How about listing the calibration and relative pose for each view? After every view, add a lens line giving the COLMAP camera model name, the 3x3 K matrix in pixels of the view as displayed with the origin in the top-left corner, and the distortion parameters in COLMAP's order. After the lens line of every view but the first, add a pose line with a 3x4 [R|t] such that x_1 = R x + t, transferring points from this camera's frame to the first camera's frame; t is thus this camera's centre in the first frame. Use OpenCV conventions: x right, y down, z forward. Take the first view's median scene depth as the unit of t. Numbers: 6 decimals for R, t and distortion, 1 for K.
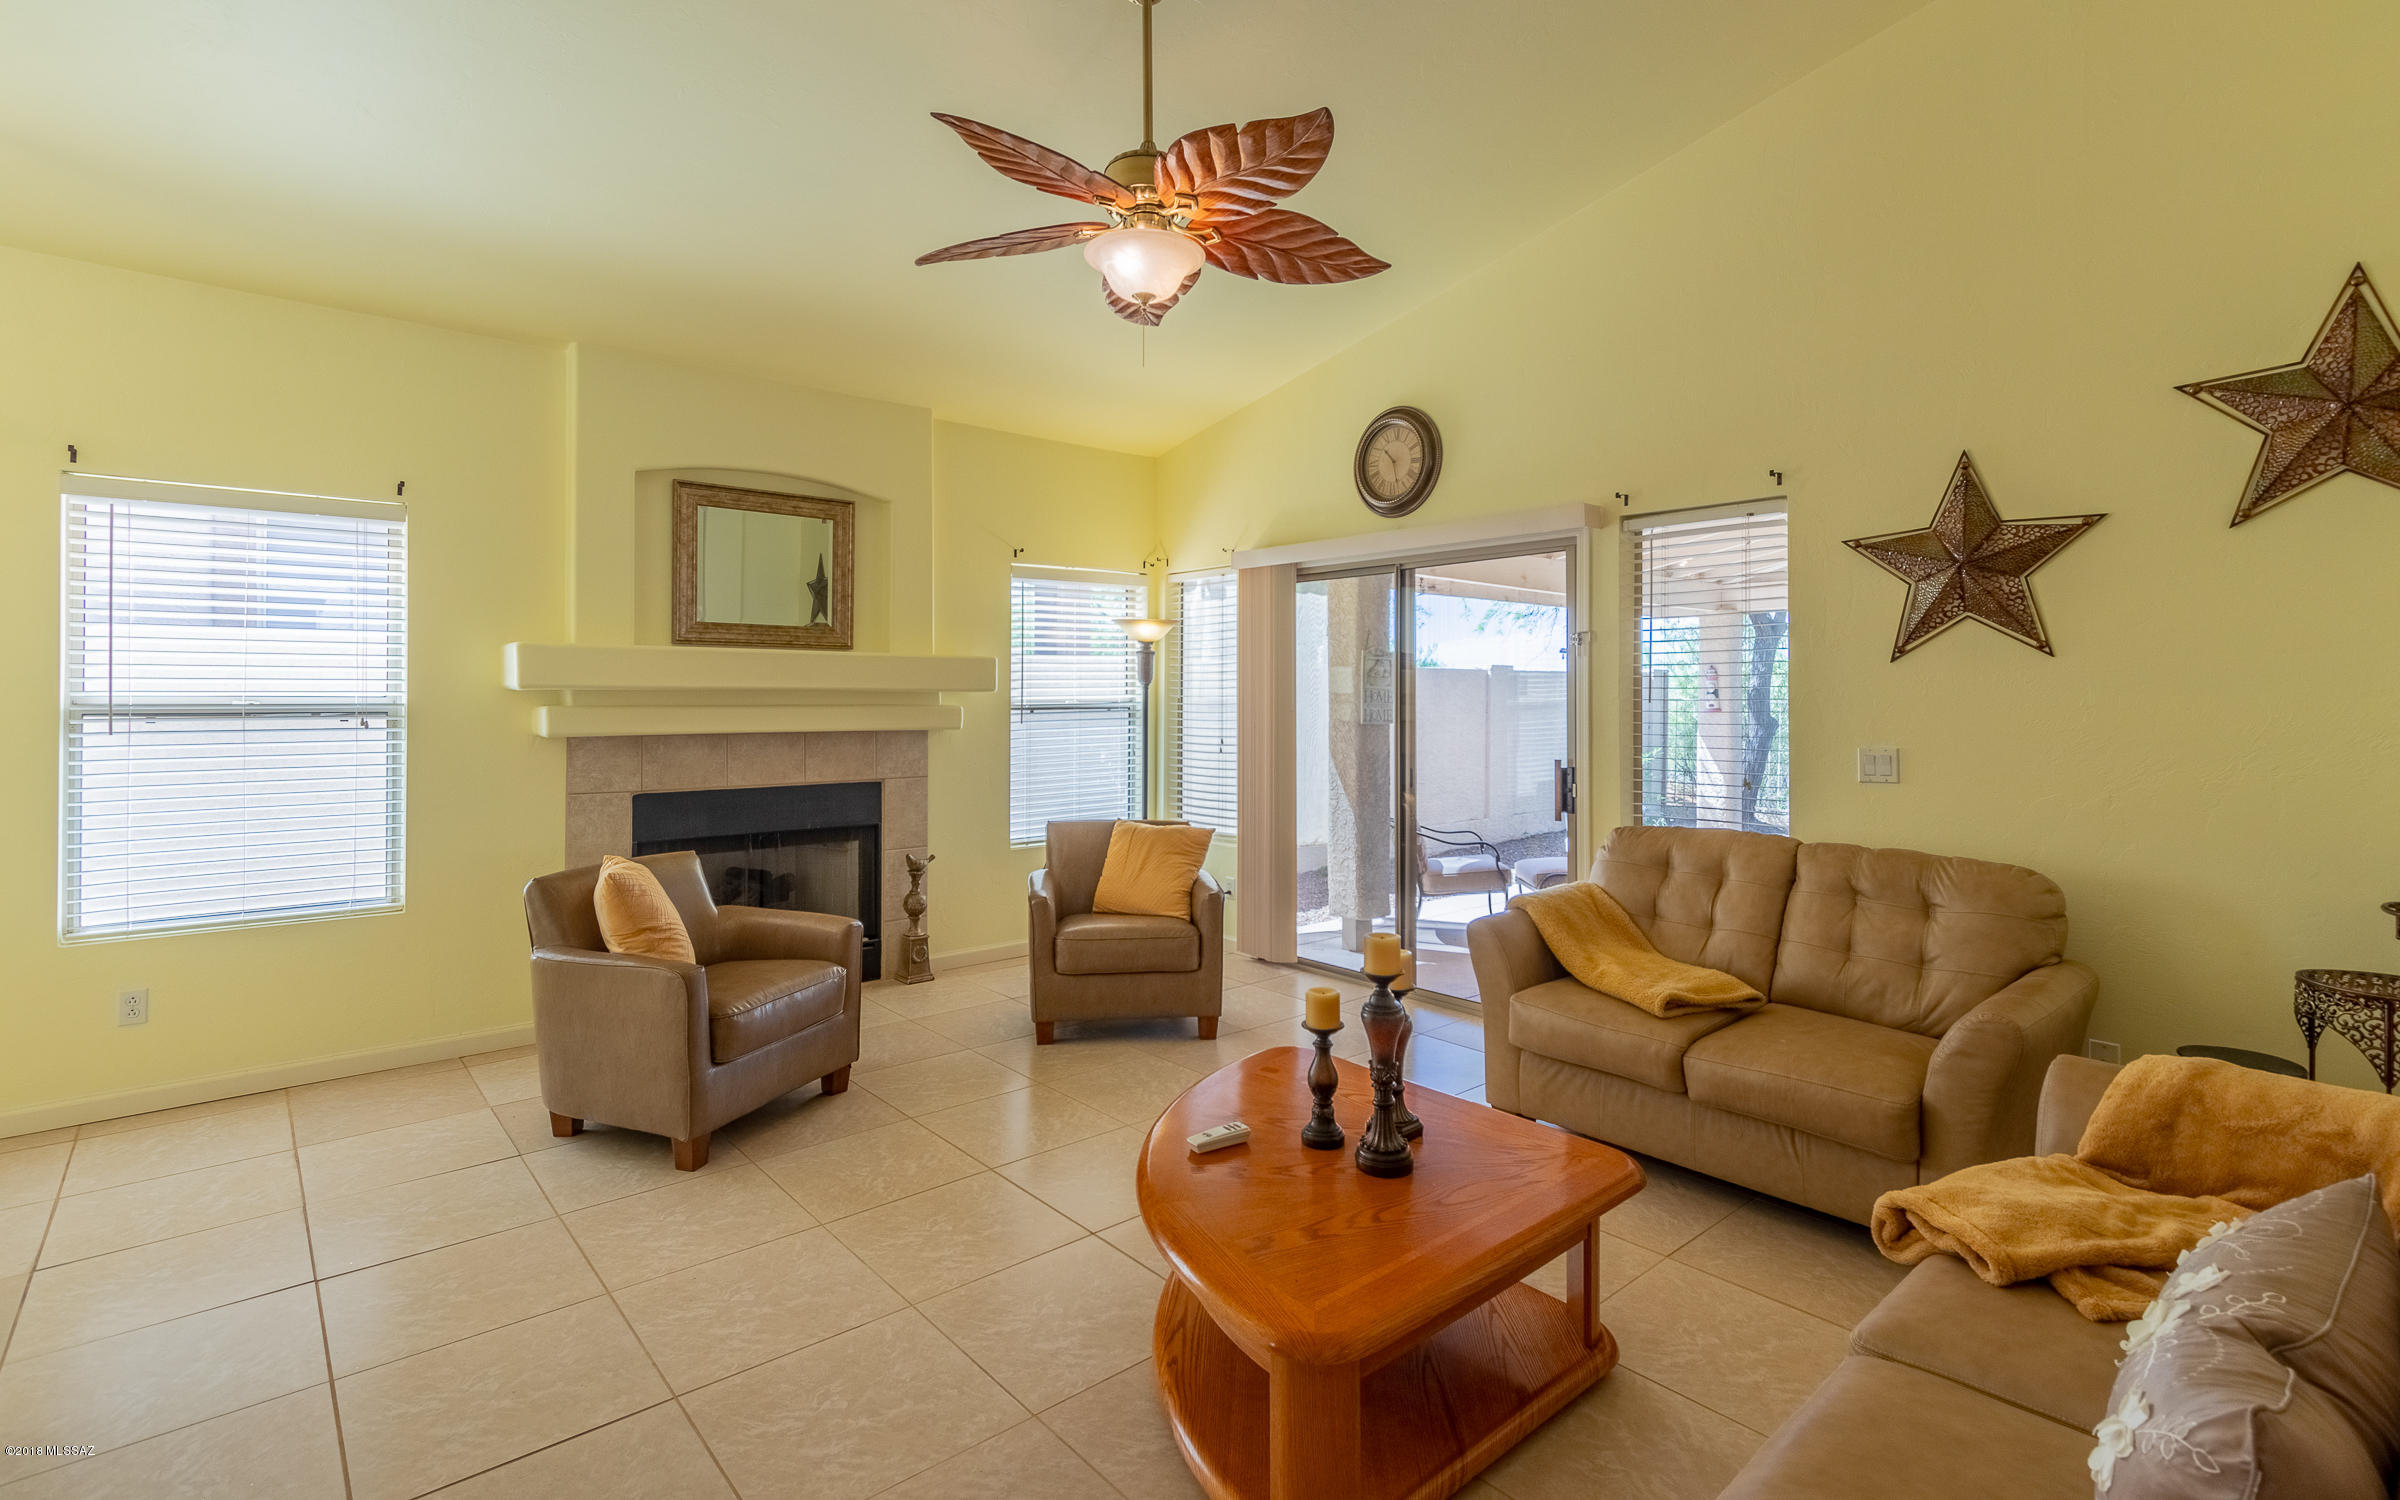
lens RADIAL K [[1135.7, 0, 1195.3], [0, 1135.7, 679.1], [0, 0, 1]] dist [0.017604, -0.000515]
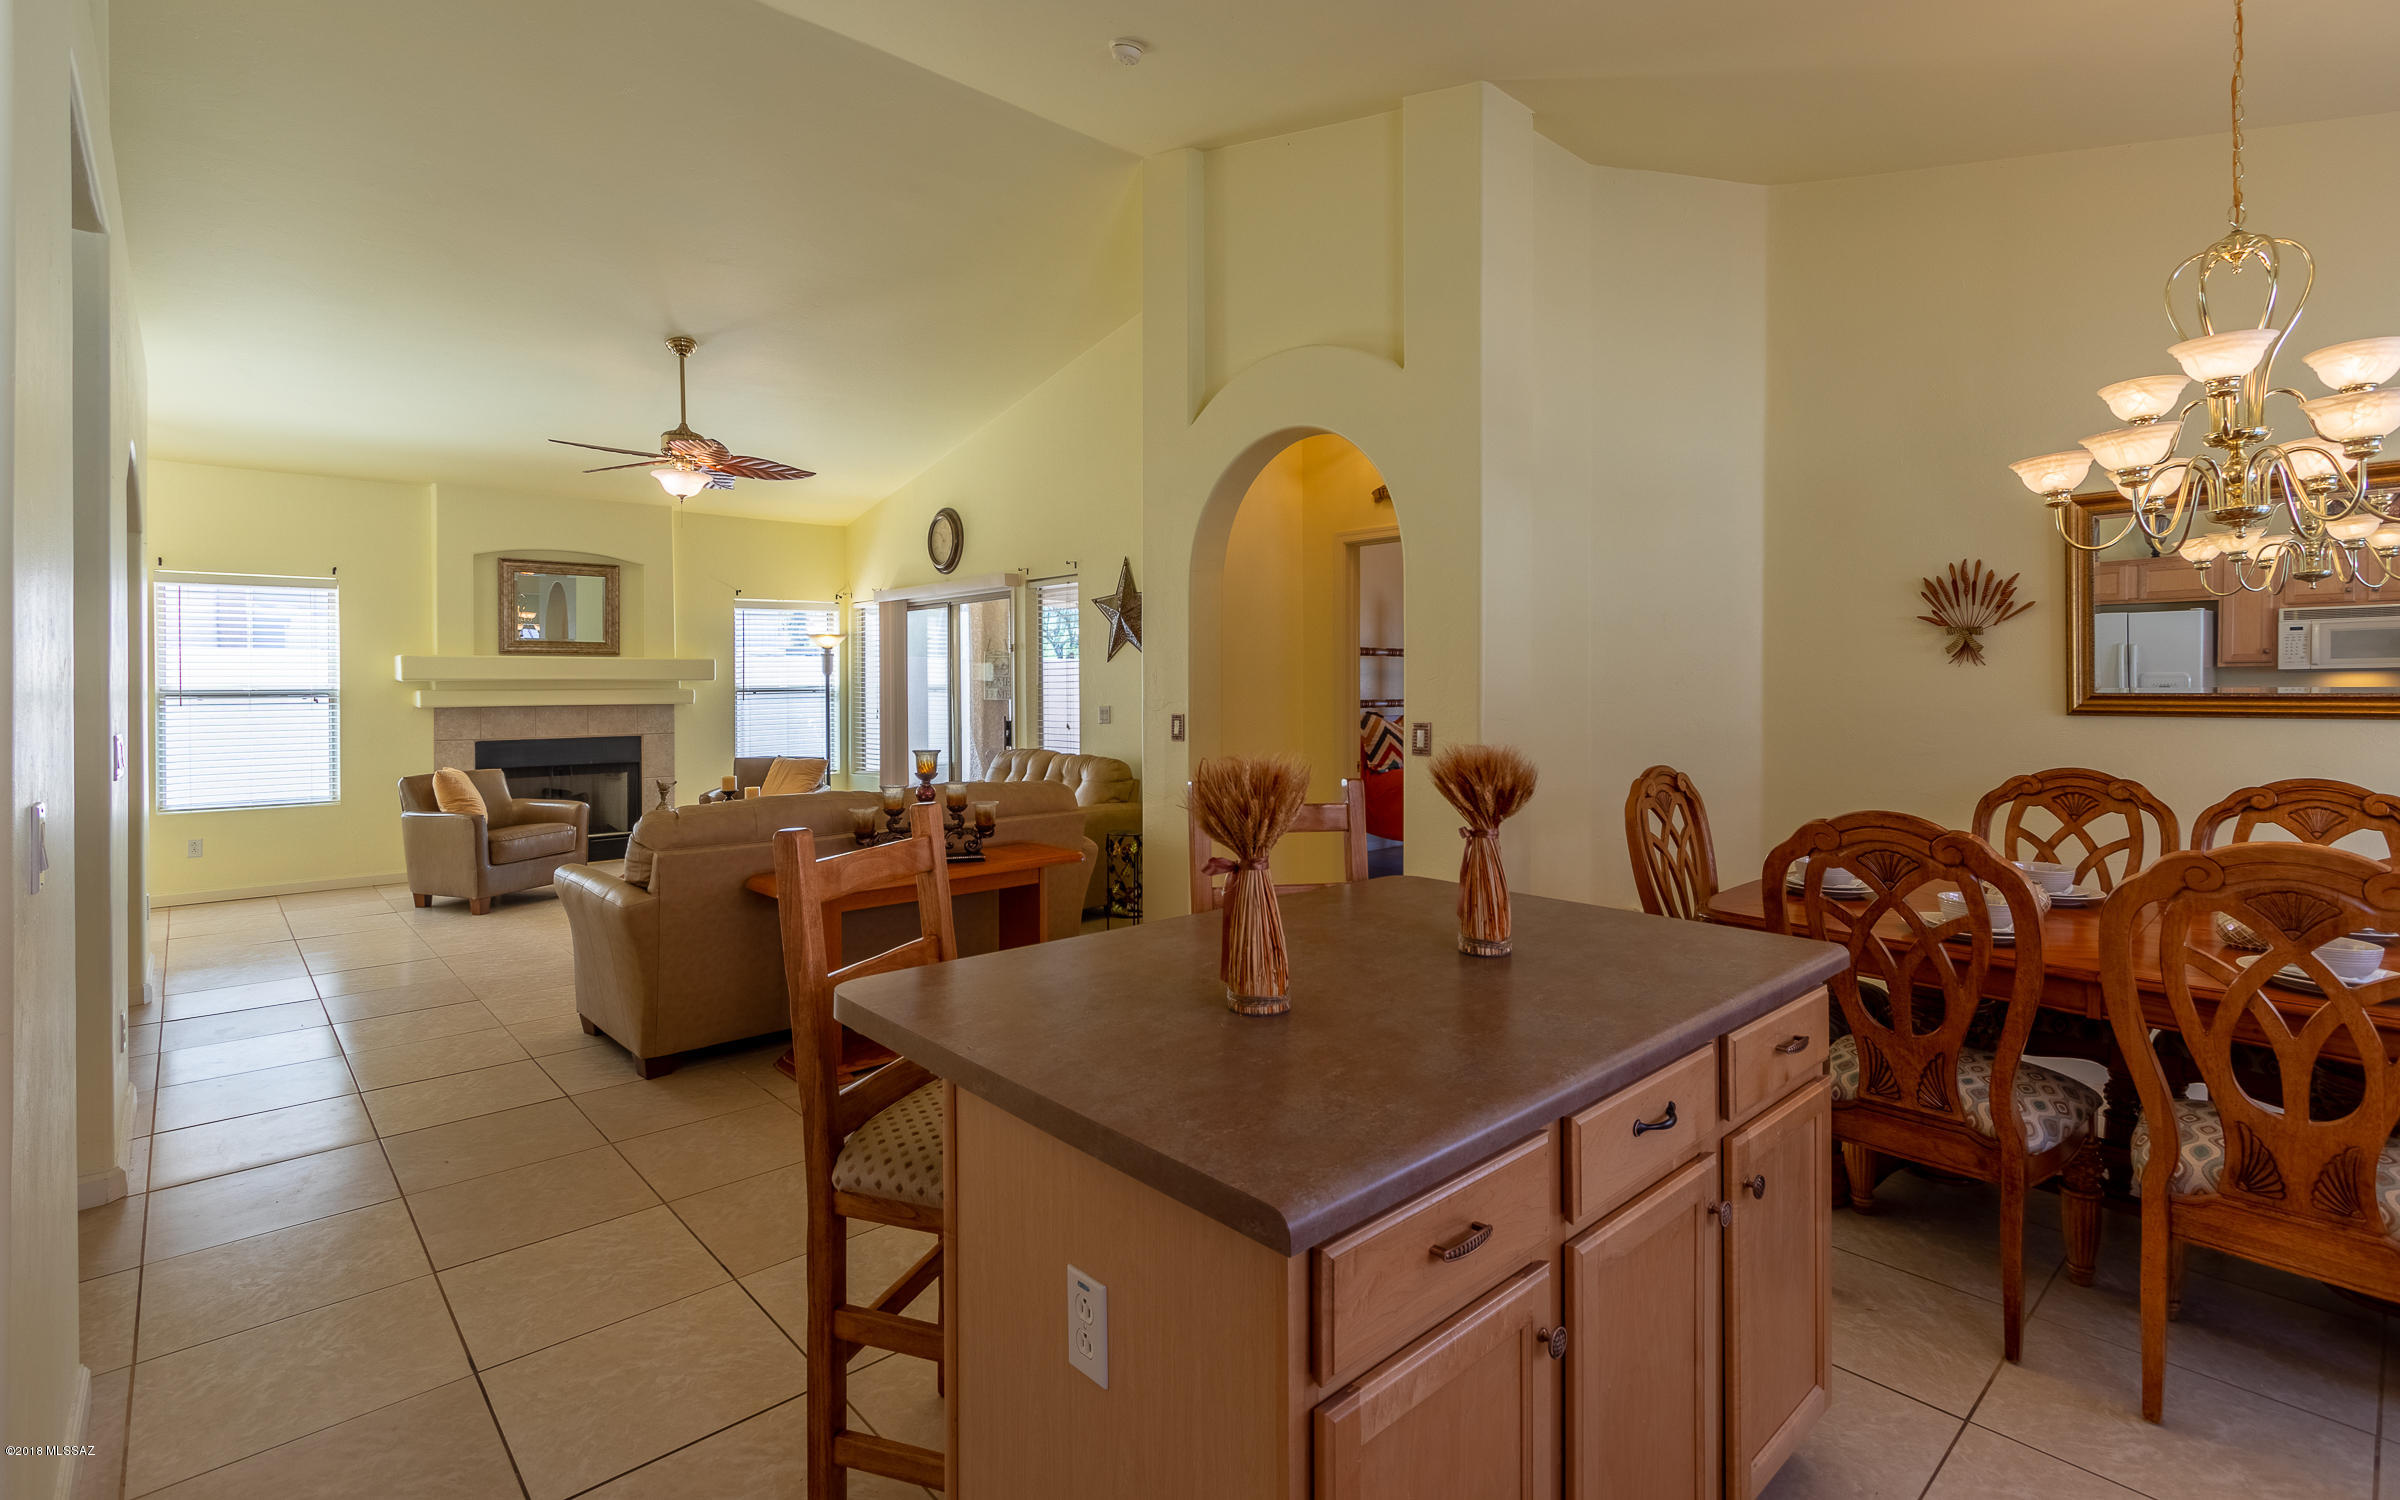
lens RADIAL K [[1135.7, 0, 1195.3], [0, 1135.7, 679.1], [0, 0, 1]] dist [0.017604, -0.000515]
pose [[0.999800, -0.007821, 0.018424, 0.588683], [0.007625, 0.999914, 0.010700, -0.003620], [-0.018506, -0.010558, 0.999773, -0.781806]]
